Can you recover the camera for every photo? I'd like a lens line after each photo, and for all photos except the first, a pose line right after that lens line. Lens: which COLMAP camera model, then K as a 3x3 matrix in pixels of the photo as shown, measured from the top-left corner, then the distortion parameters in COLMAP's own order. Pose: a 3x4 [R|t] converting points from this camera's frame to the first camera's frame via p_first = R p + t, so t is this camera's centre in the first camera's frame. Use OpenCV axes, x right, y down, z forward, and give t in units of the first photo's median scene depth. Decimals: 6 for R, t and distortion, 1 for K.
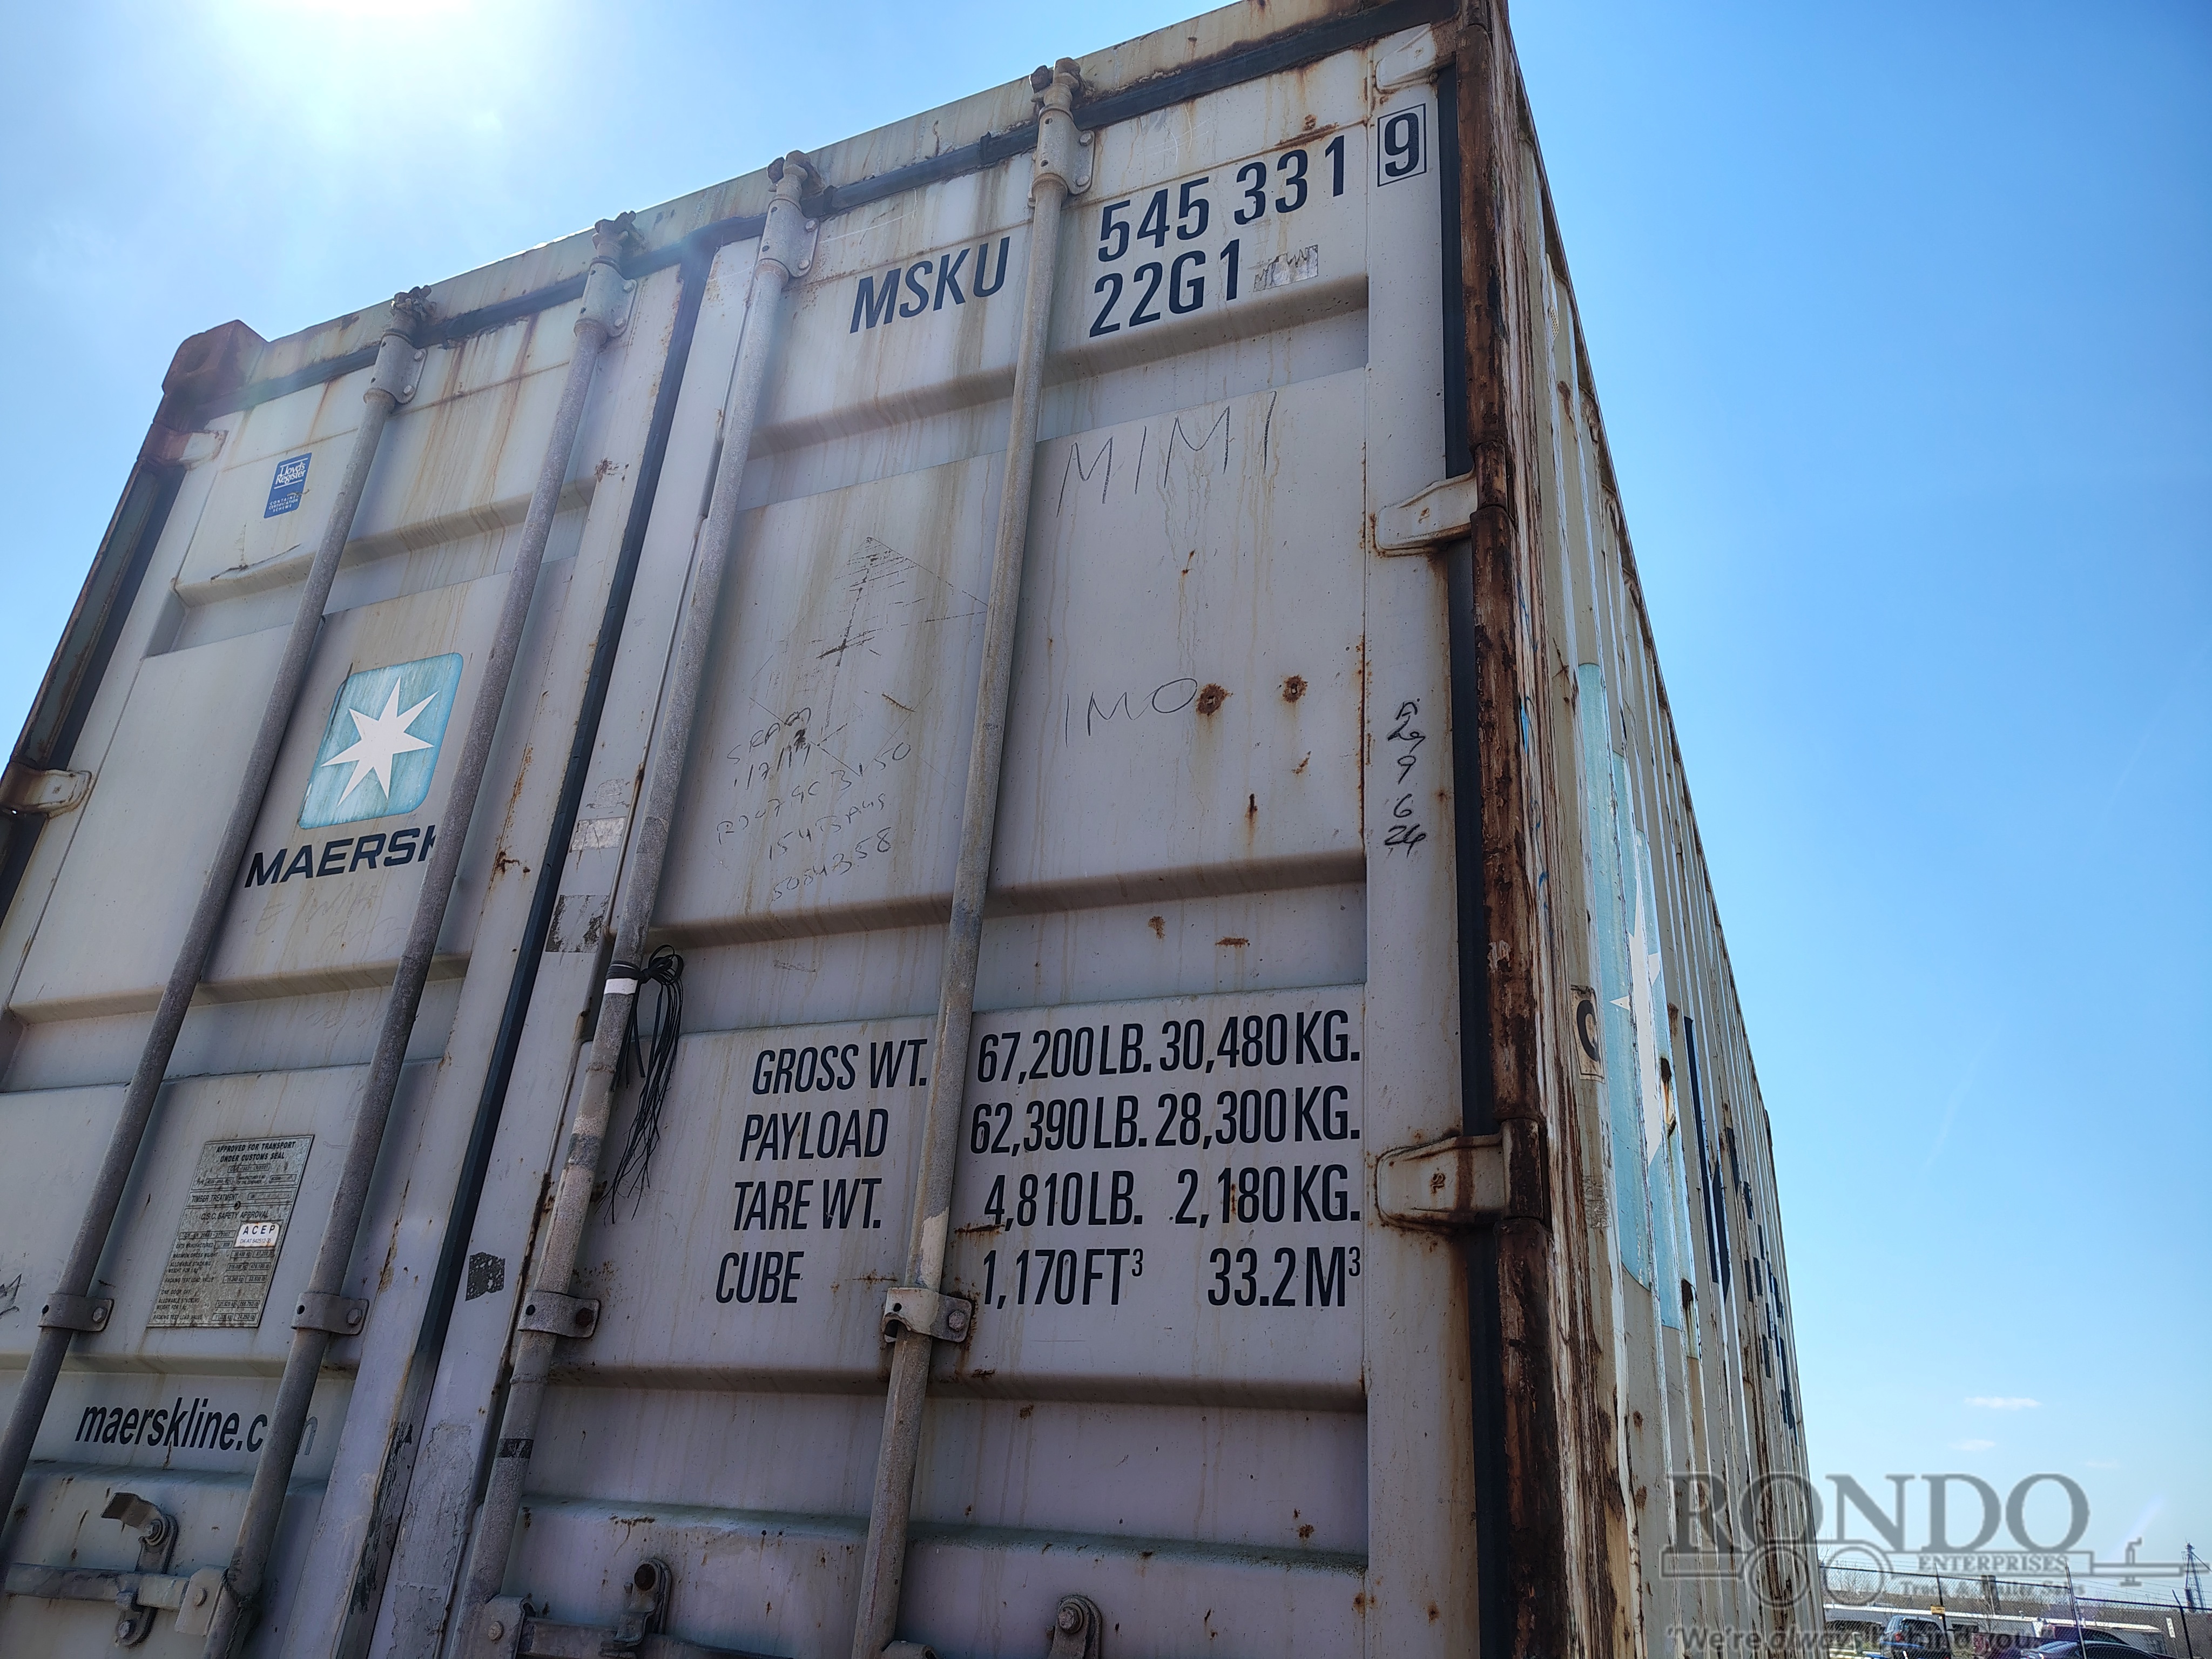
lens RADIAL K [[1540.8, 0, 1106.0], [0, 1540.8, 829.5], [0, 0, 1]] dist [0.029886, -0.032676]
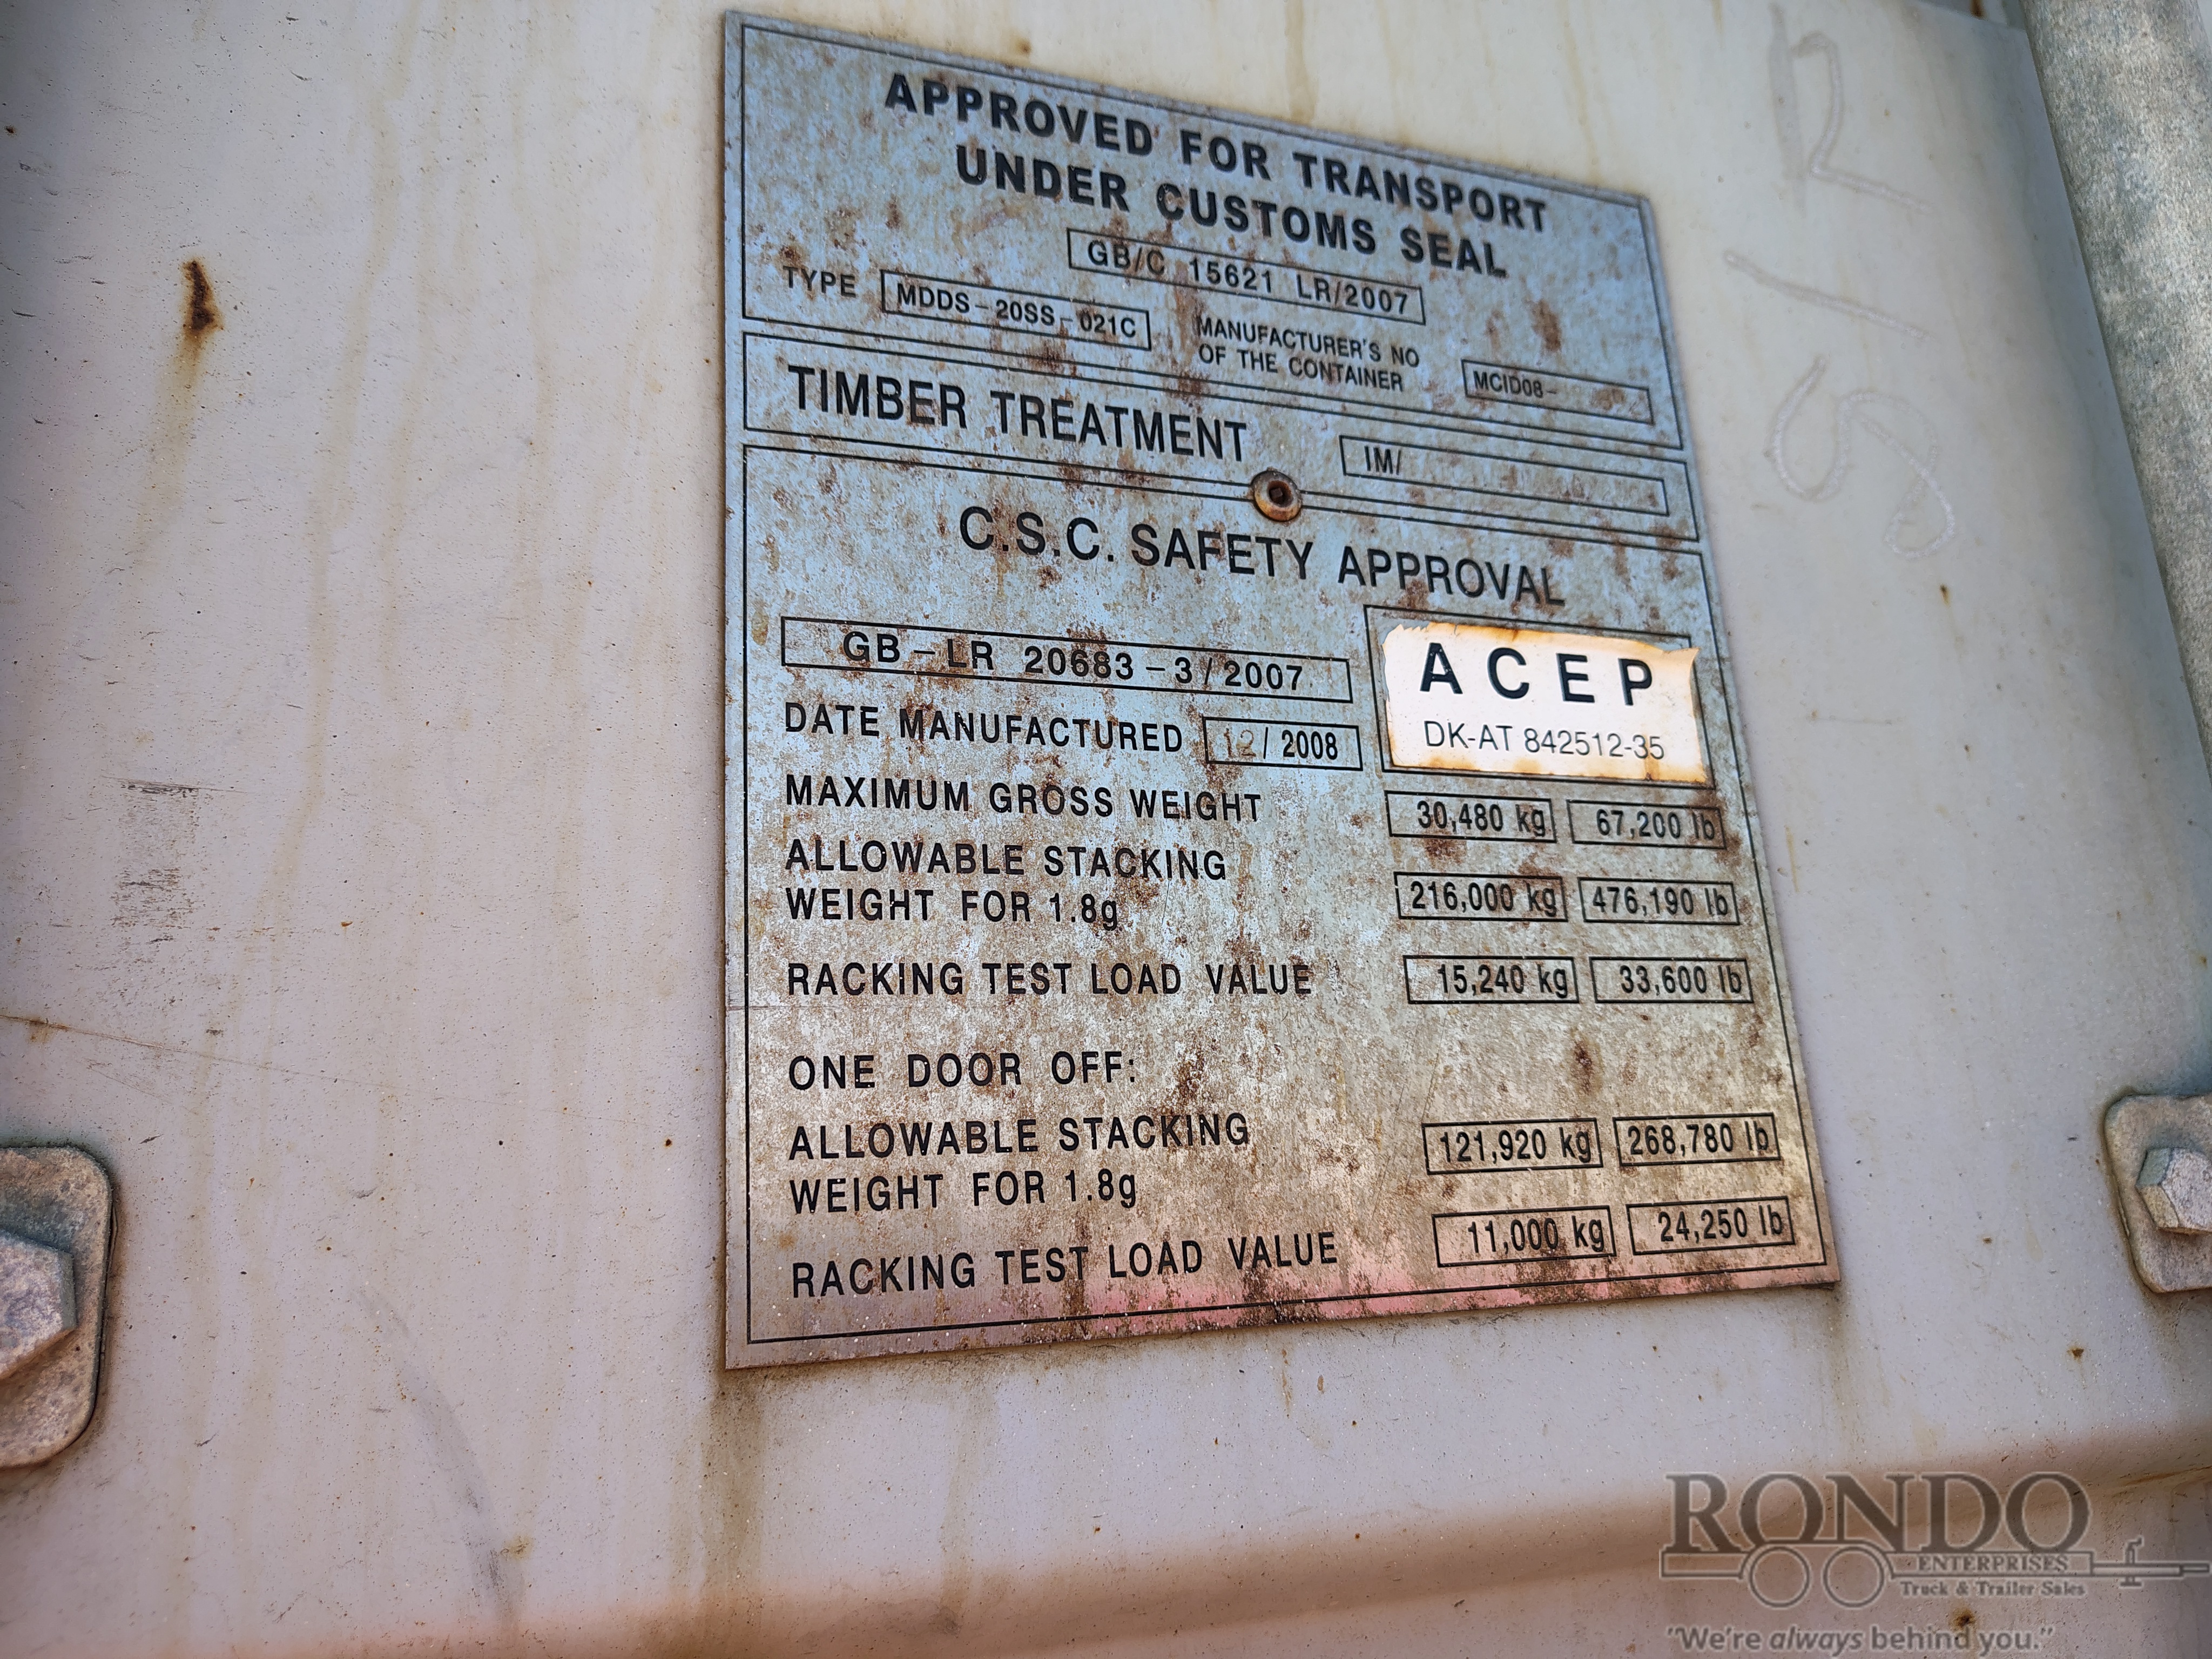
lens RADIAL K [[1540.8, 0, 1106.0], [0, 1540.8, 829.5], [0, 0, 1]] dist [0.029886, -0.032676]
pose [[0.720530, 0.075193, 0.689335, -0.681569], [-0.207225, 0.972024, 0.110573, 0.264156], [-0.661736, -0.222518, 0.715954, 0.910270]]
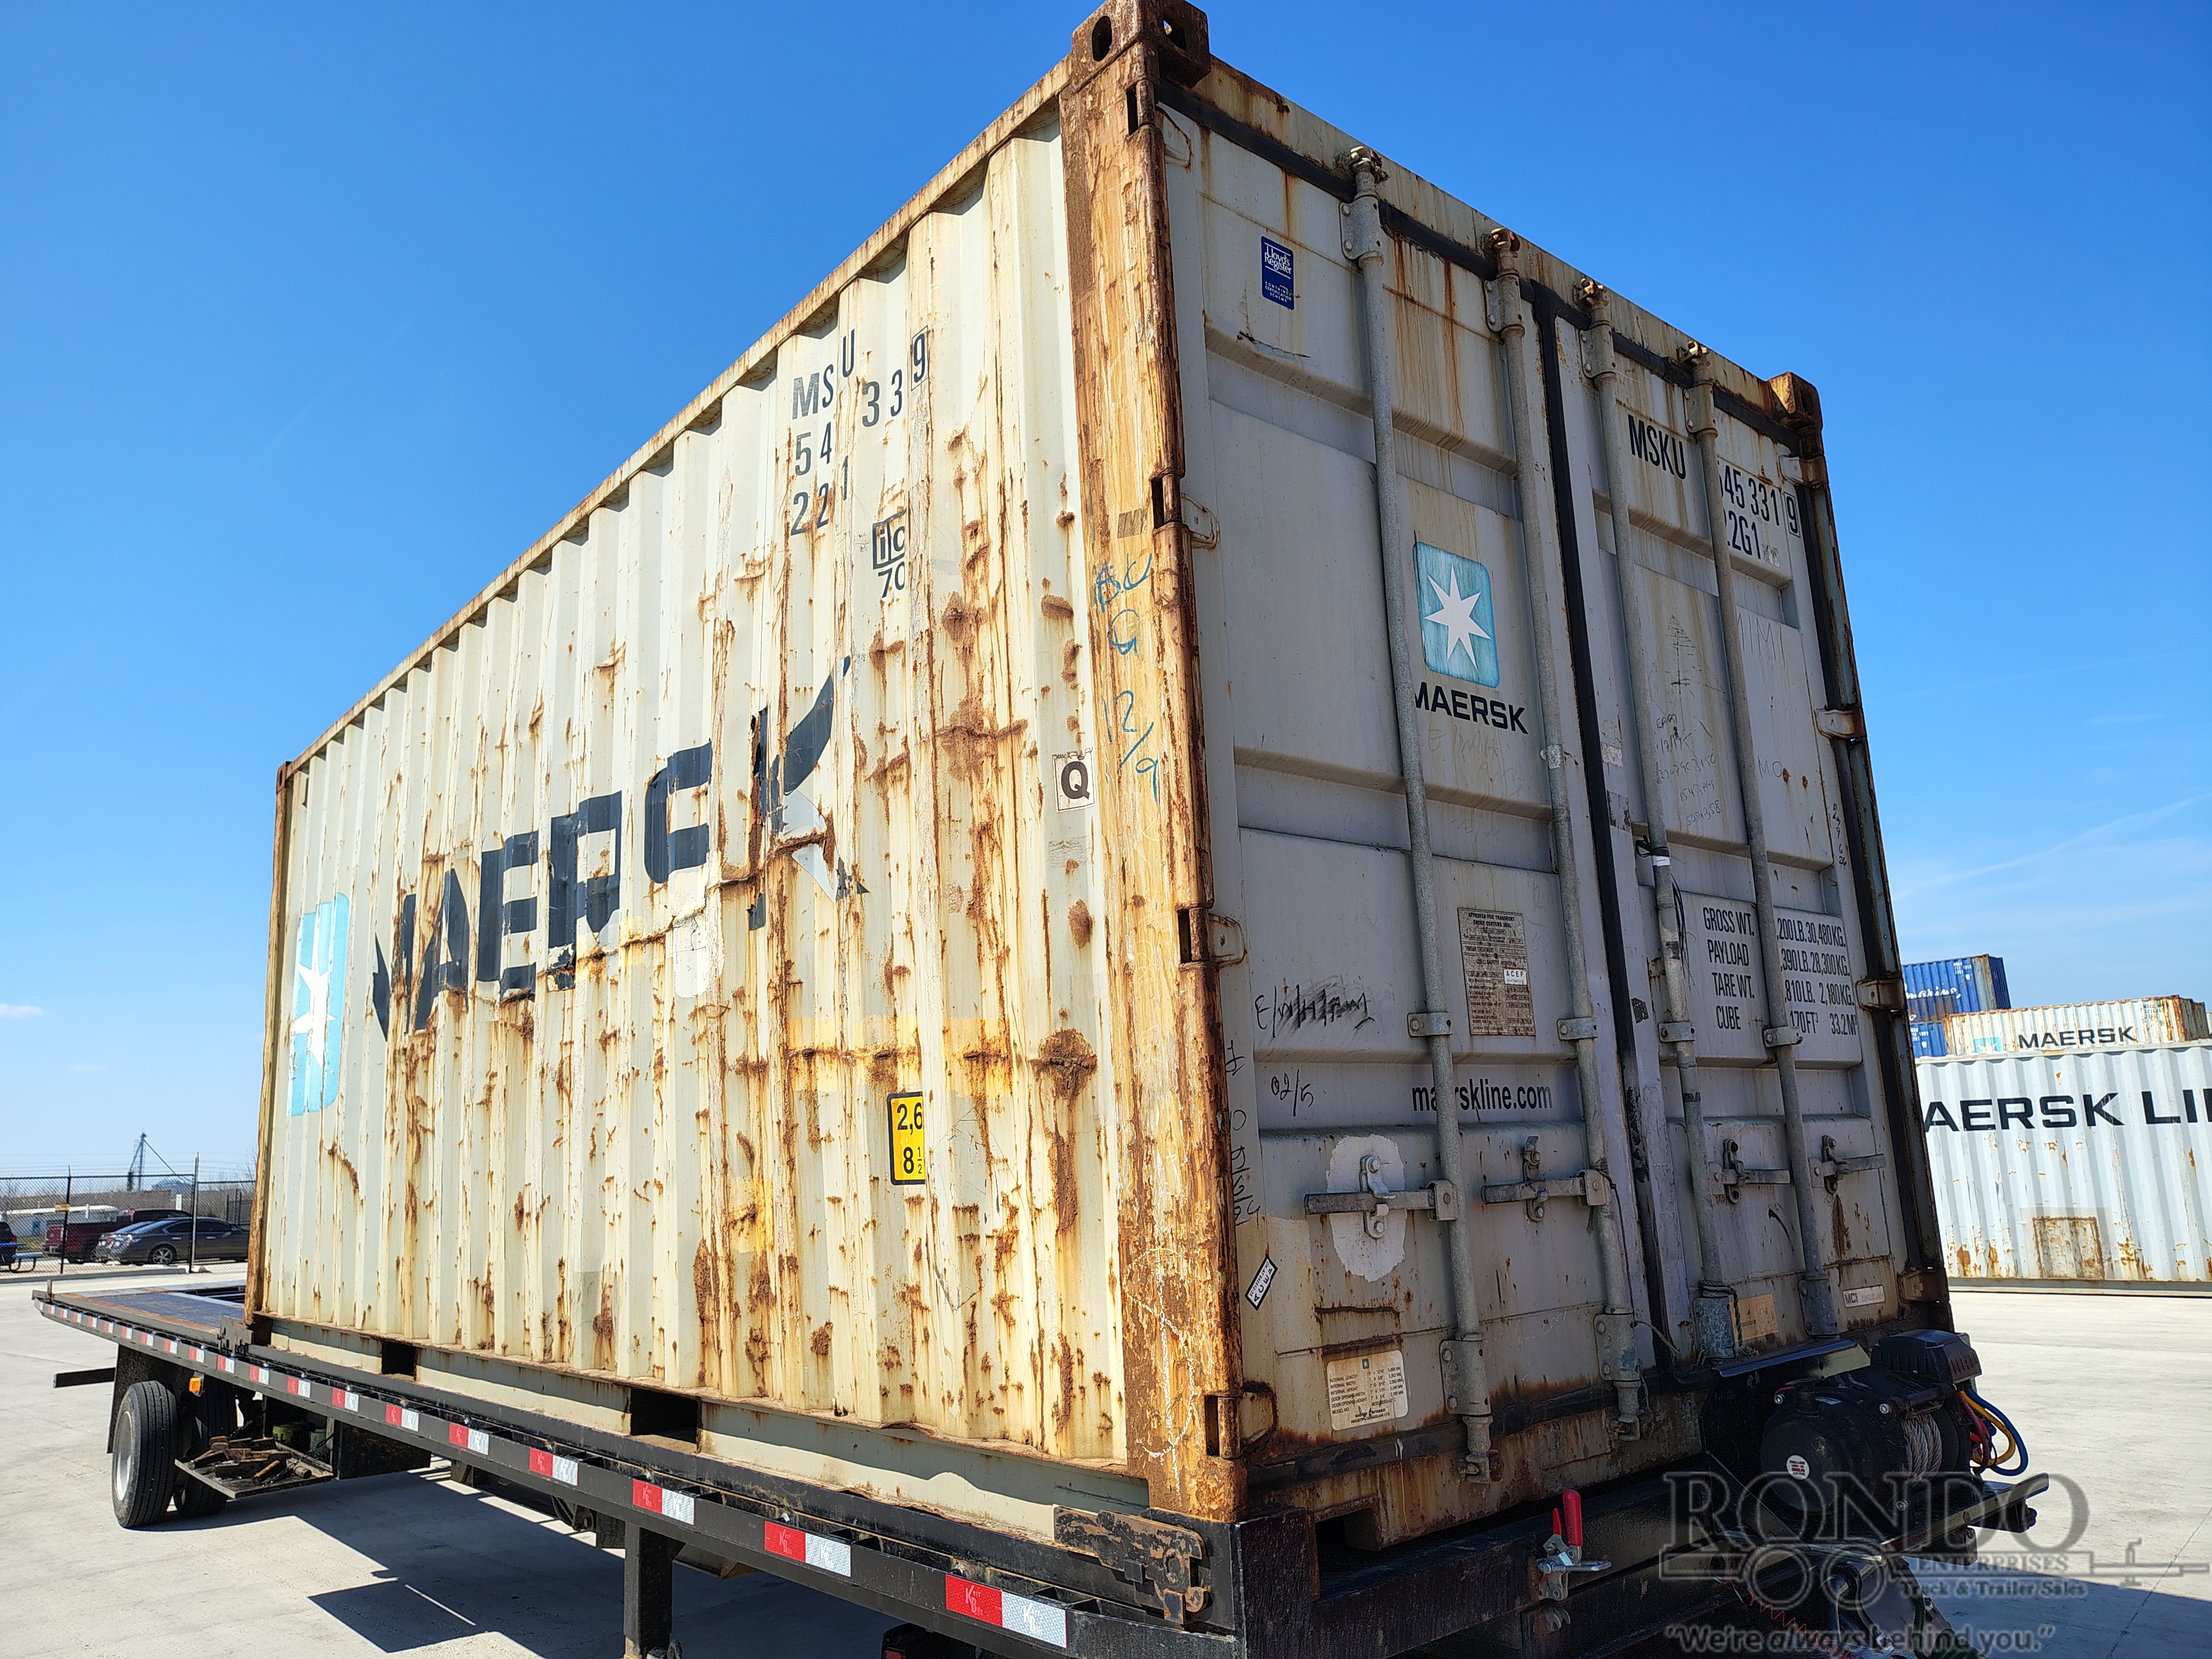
lens RADIAL K [[1540.8, 0, 1106.0], [0, 1540.8, 829.5], [0, 0, 1]] dist [0.029886, -0.032676]
pose [[0.423742, 0.100523, 0.900188, -2.100885], [-0.324228, 0.944805, 0.047118, 0.181403], [-0.845765, -0.311832, 0.432946, 0.722029]]
